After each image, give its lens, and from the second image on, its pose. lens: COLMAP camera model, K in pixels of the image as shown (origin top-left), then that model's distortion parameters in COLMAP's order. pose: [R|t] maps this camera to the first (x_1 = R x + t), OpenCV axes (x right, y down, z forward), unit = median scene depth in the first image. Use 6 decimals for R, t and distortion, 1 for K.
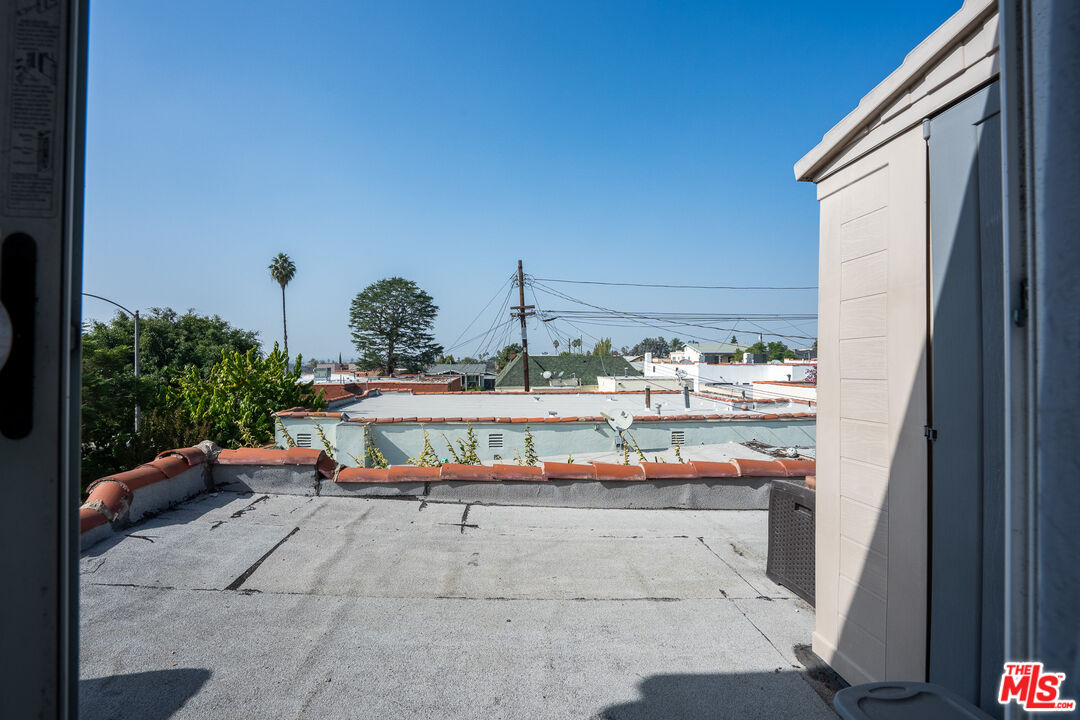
lens RADIAL K [[499.0, 0, 535.8], [0, 499.0, 361.5], [0, 0, 1]] dist [-0.049528, 0.017831]
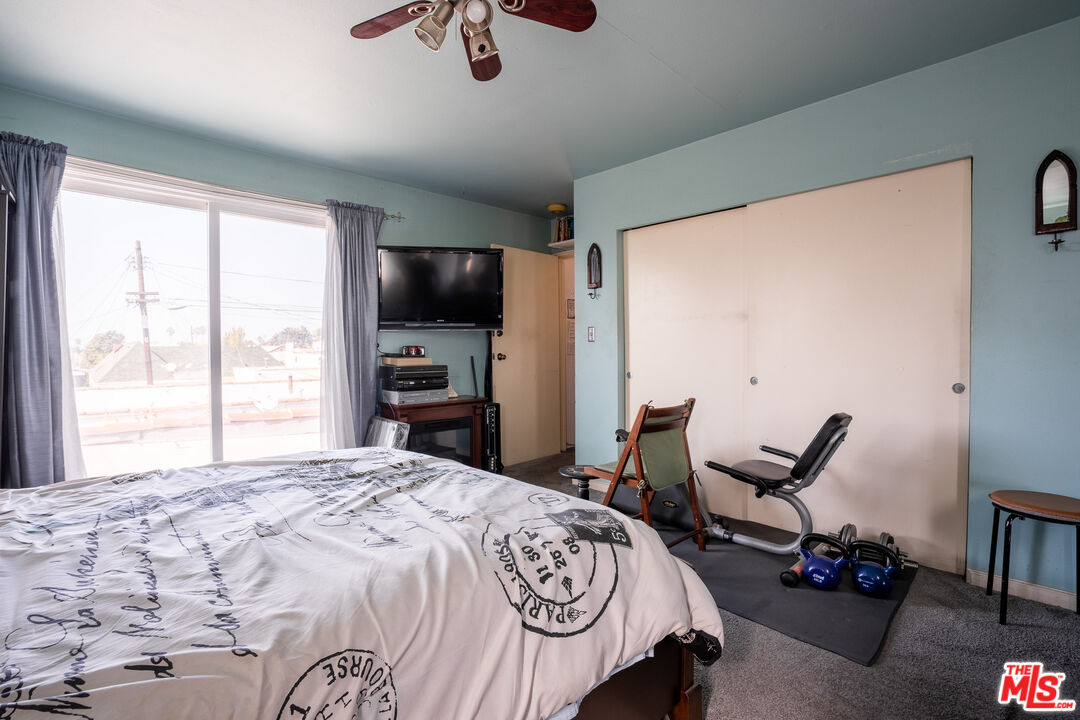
lens RADIAL K [[499.0, 0, 535.8], [0, 499.0, 361.5], [0, 0, 1]] dist [-0.049528, 0.017831]
pose [[0.773968, -0.018669, 0.632949, -0.034537], [0.005536, 0.999727, 0.022717, 0.000209], [-0.633200, -0.014078, 0.773860, -0.144609]]
